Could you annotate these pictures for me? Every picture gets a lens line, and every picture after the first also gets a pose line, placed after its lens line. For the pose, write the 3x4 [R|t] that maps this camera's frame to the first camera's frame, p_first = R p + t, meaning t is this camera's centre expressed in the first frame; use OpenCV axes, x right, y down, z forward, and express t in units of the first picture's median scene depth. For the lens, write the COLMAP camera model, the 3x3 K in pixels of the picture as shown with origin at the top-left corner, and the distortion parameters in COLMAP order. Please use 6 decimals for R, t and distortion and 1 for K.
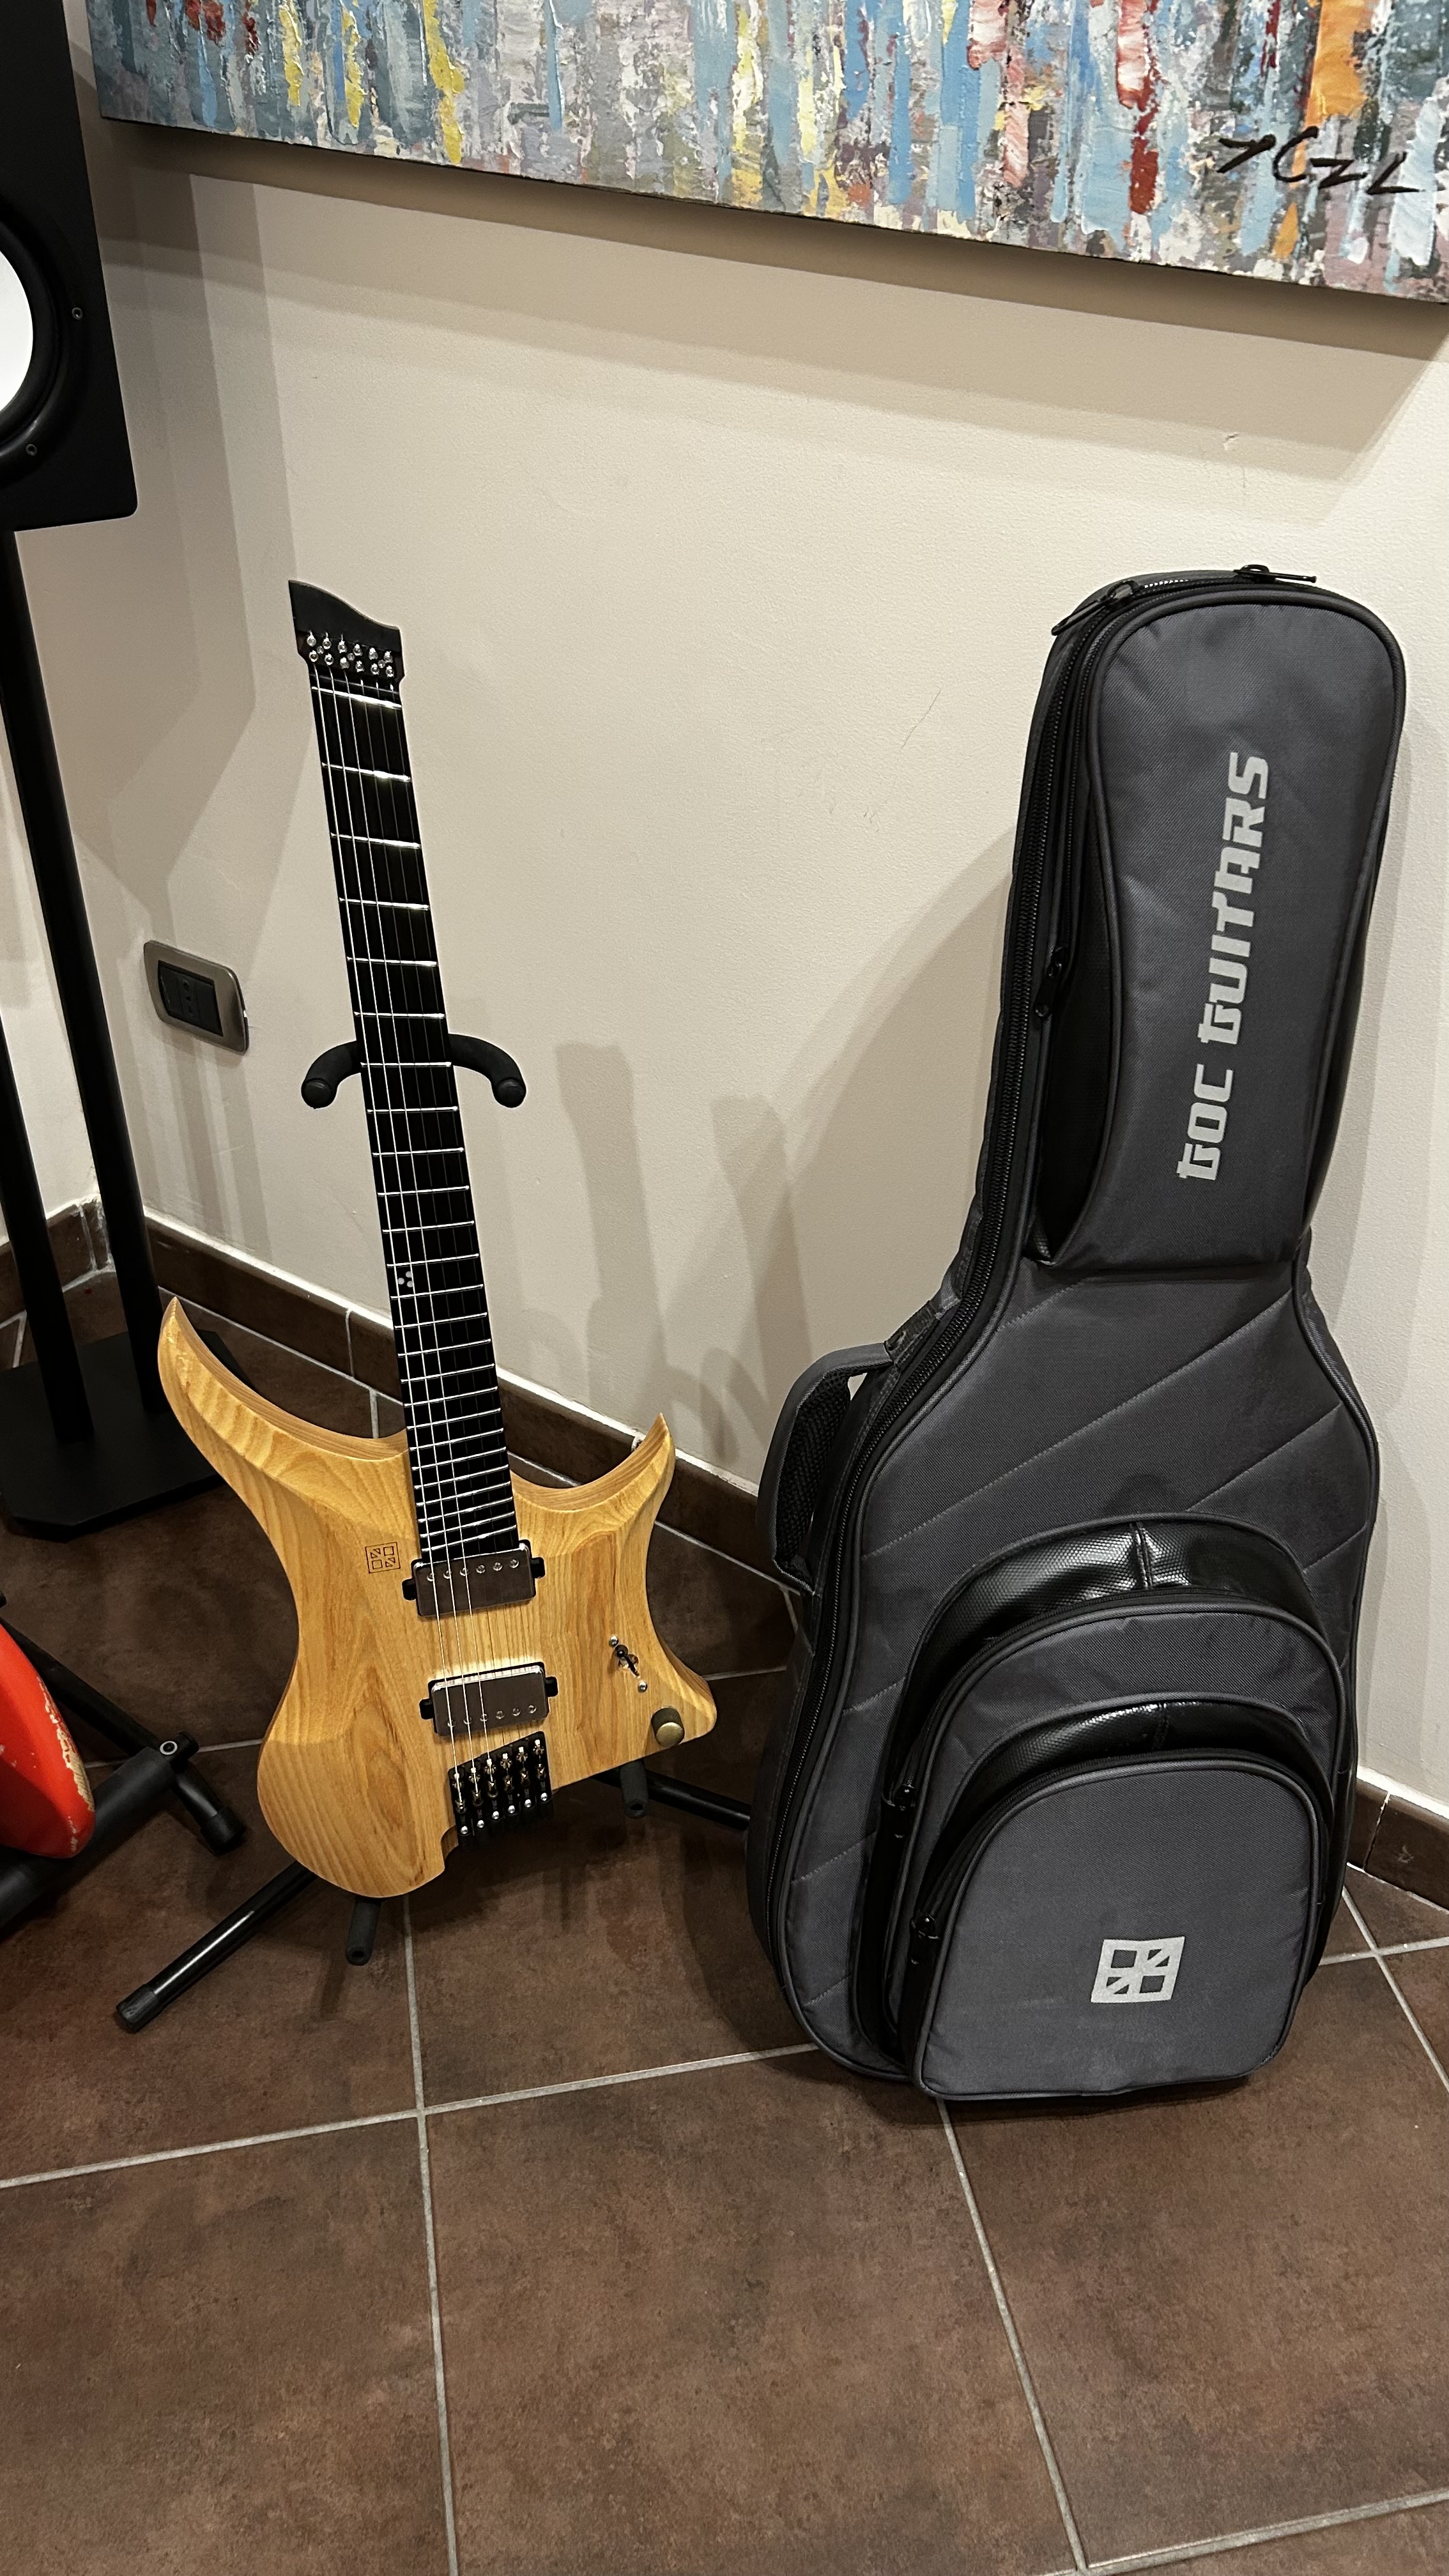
lens RADIAL K [[1906.5, 0, 739.9], [0, 1906.5, 1294.4], [0, 0, 1]] dist [0.116027, -0.241704]
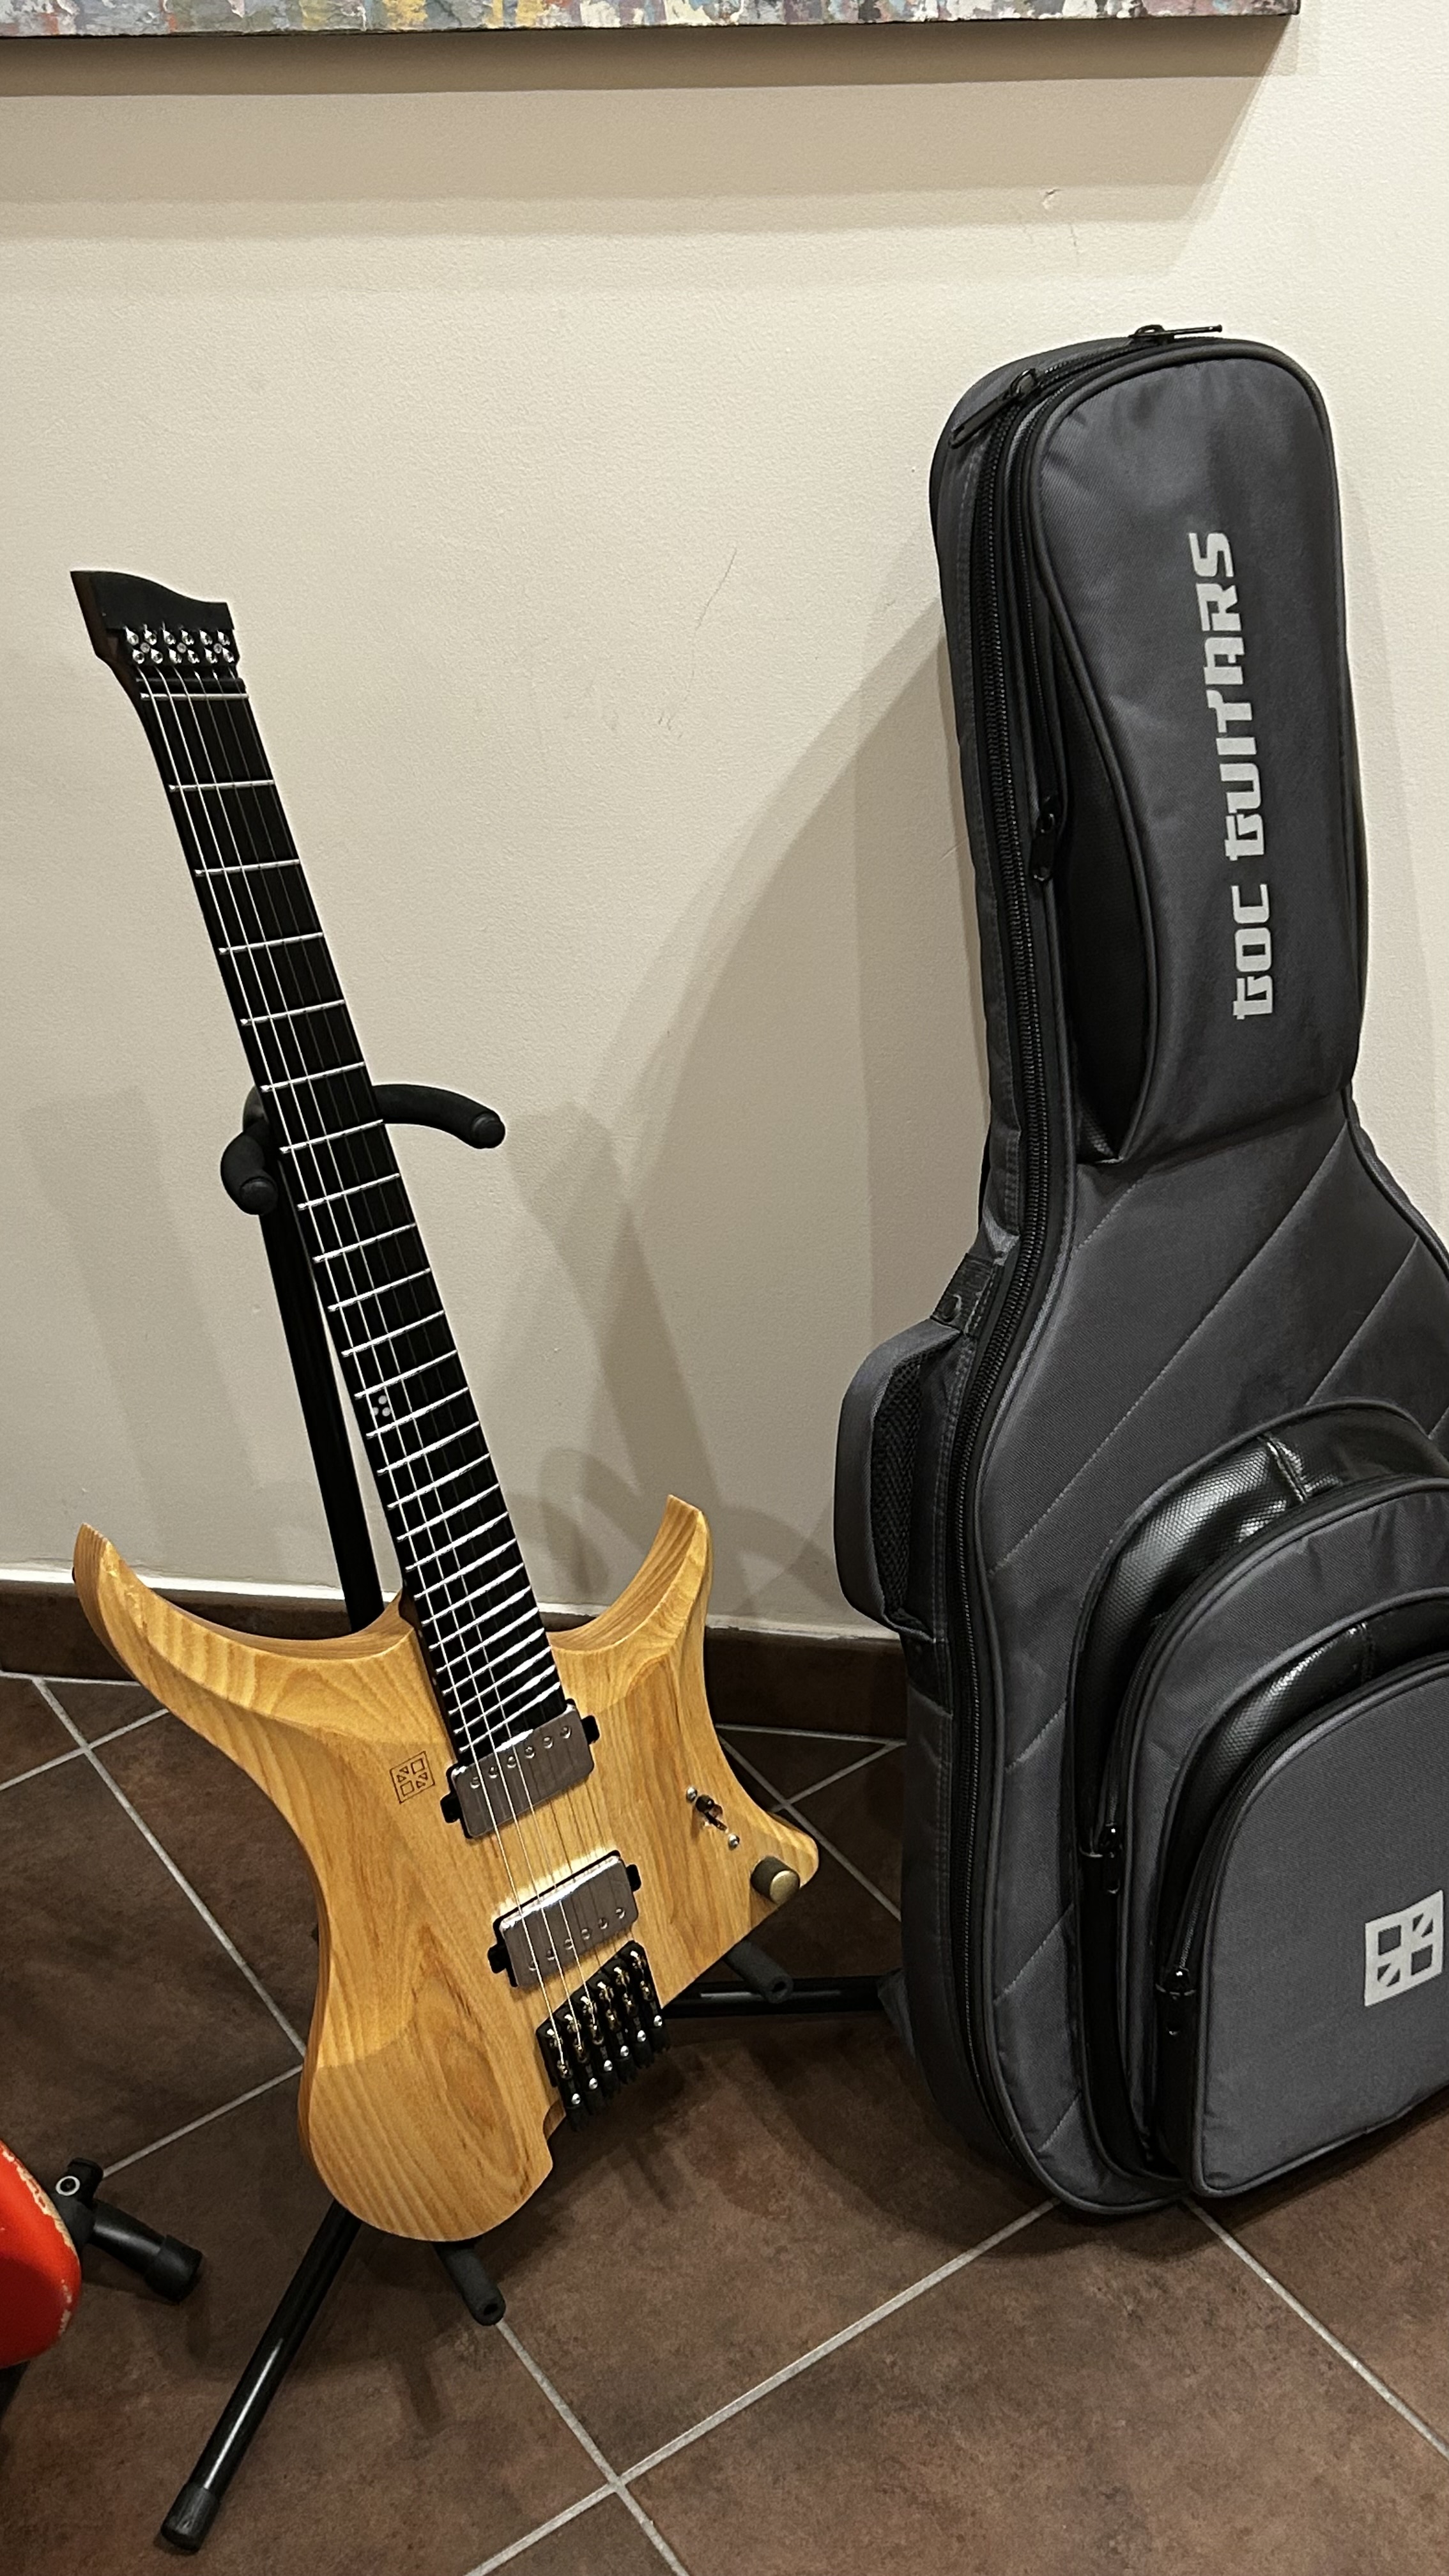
lens RADIAL K [[2732.7, 0, 734.2], [0, 2732.7, 1305.9], [0, 0, 1]] dist [0.184249, -0.537391]
pose [[0.916358, -0.283576, 0.282619, -0.324459], [0.297157, 0.954813, -0.005450, 0.001587], [-0.268302, 0.088977, 0.959217, -0.107059]]
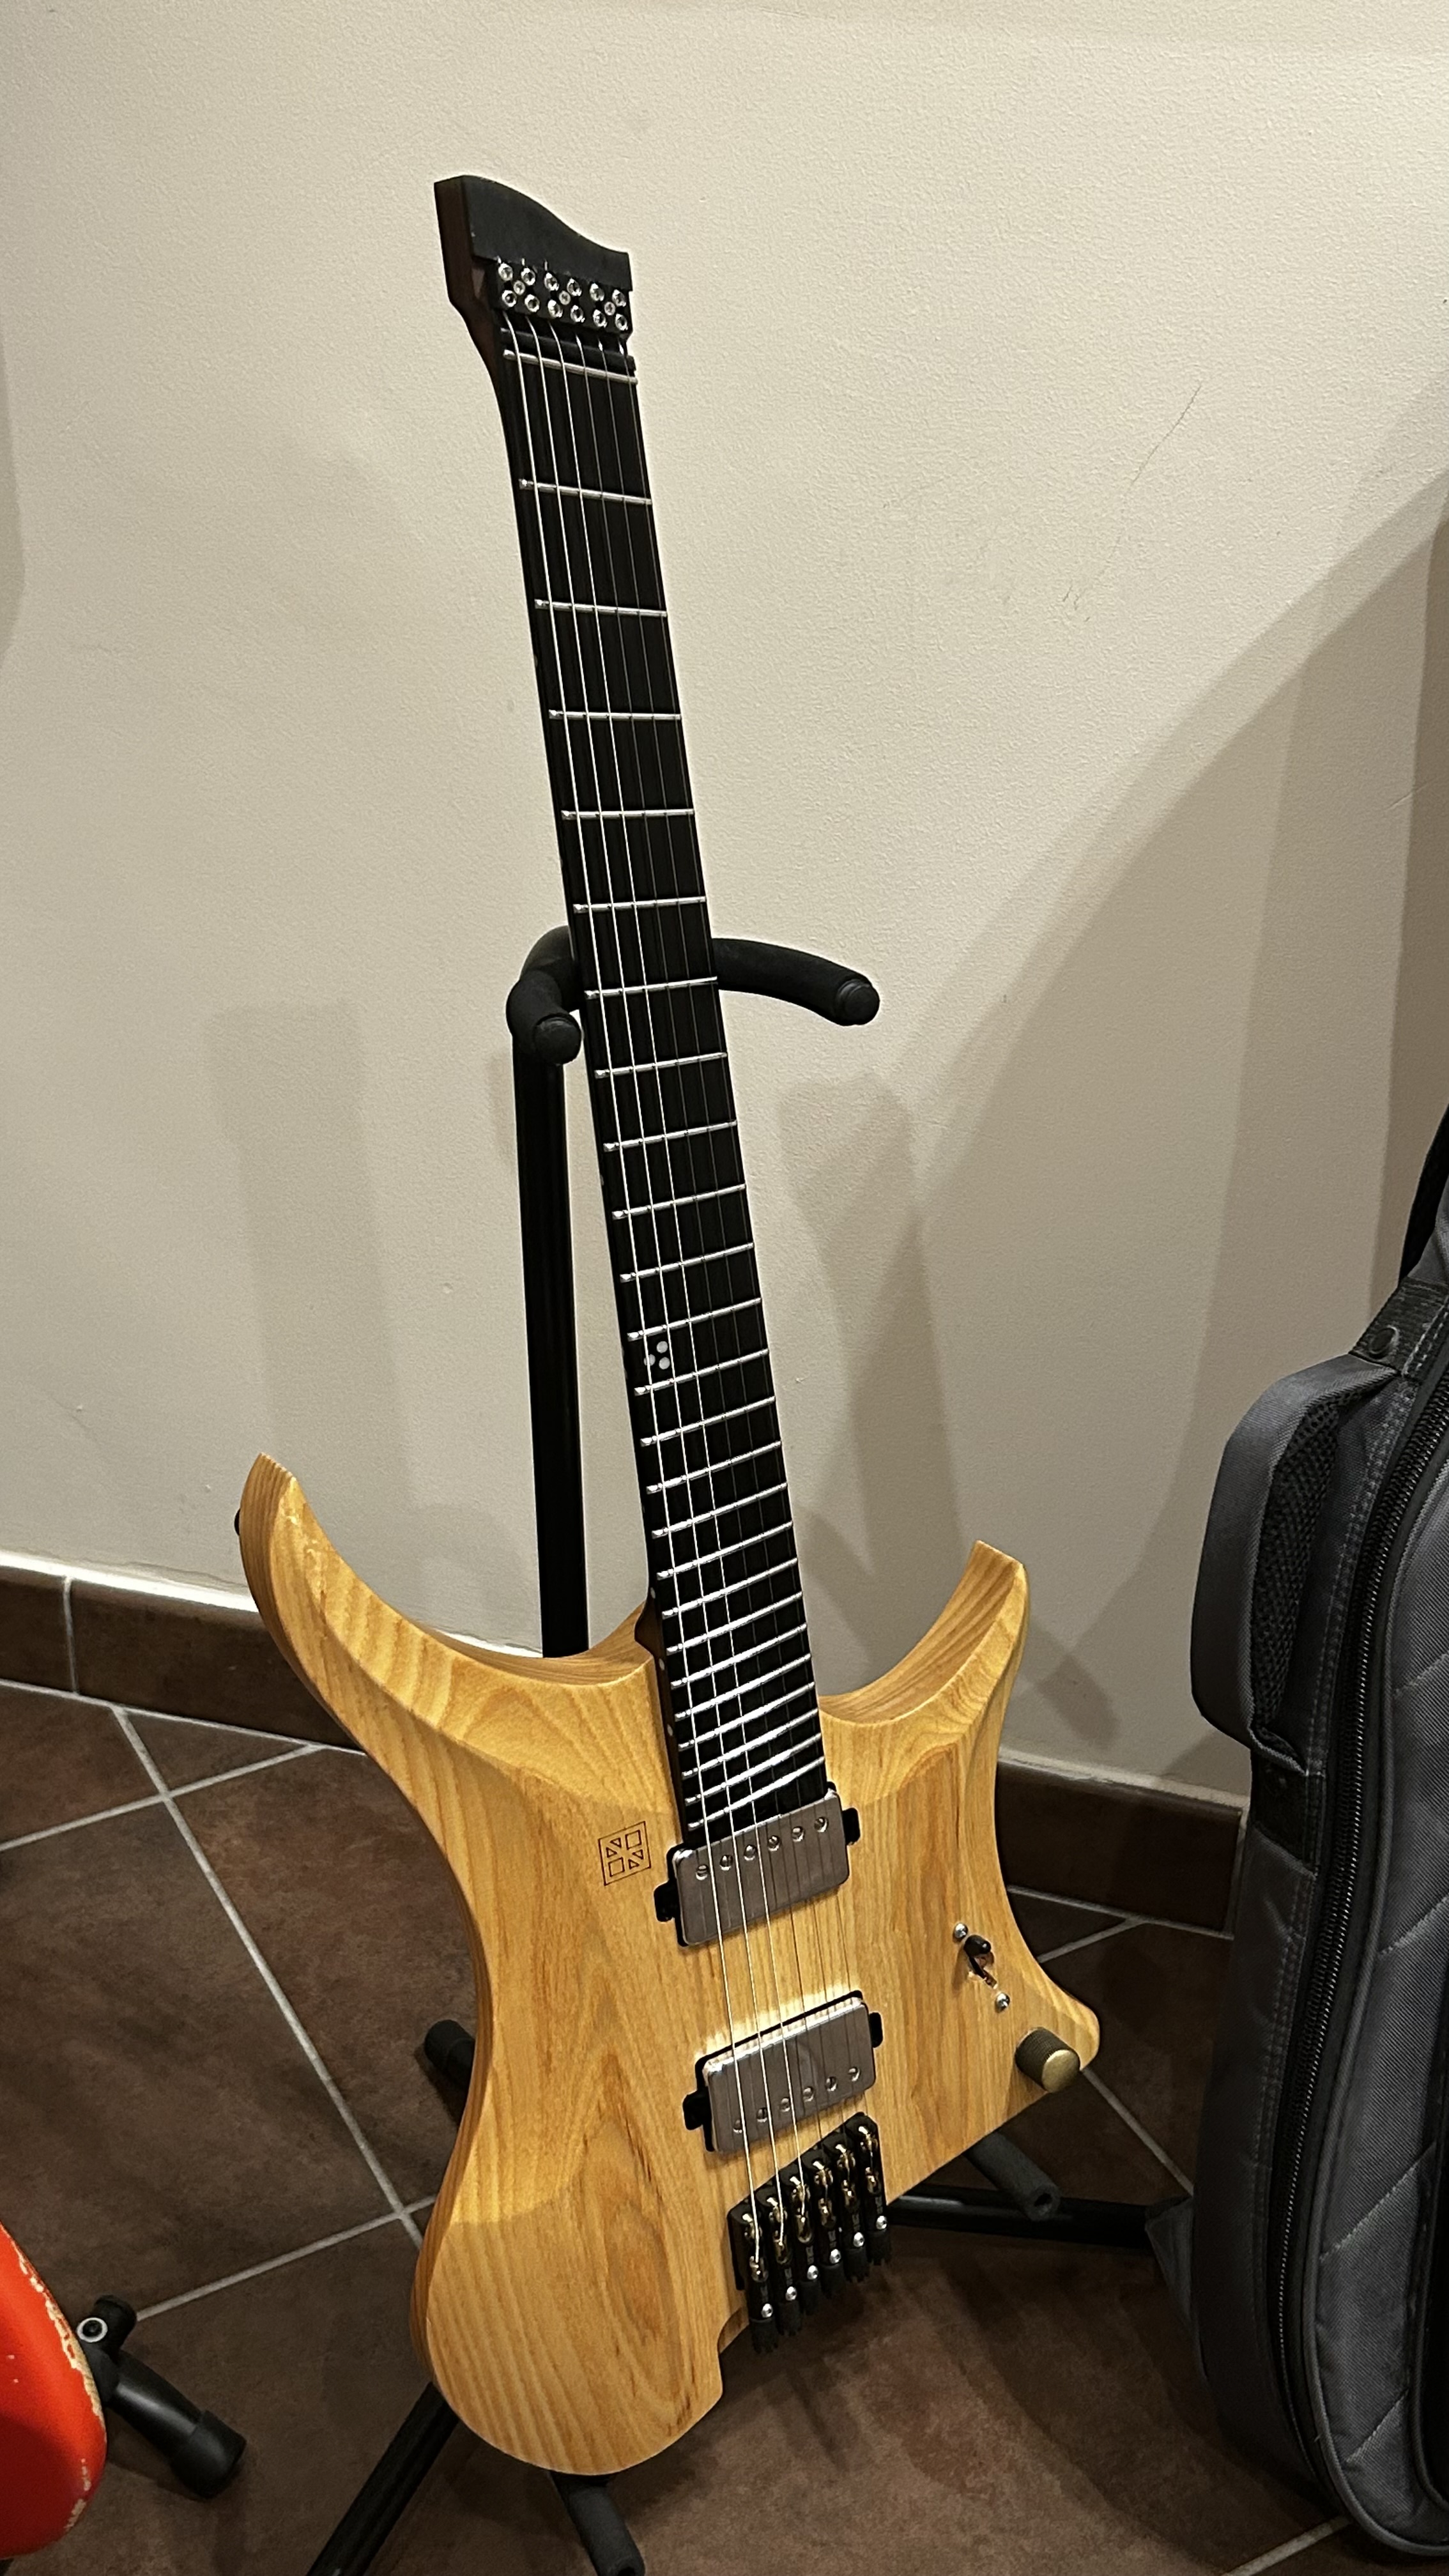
lens RADIAL K [[2732.7, 0, 734.2], [0, 2732.7, 1305.9], [0, 0, 1]] dist [0.184249, -0.537391]
pose [[0.950541, -0.145716, 0.274298, -0.359145], [0.173099, 0.981788, -0.078291, 0.044563], [-0.257894, 0.121899, 0.958453, 0.163879]]
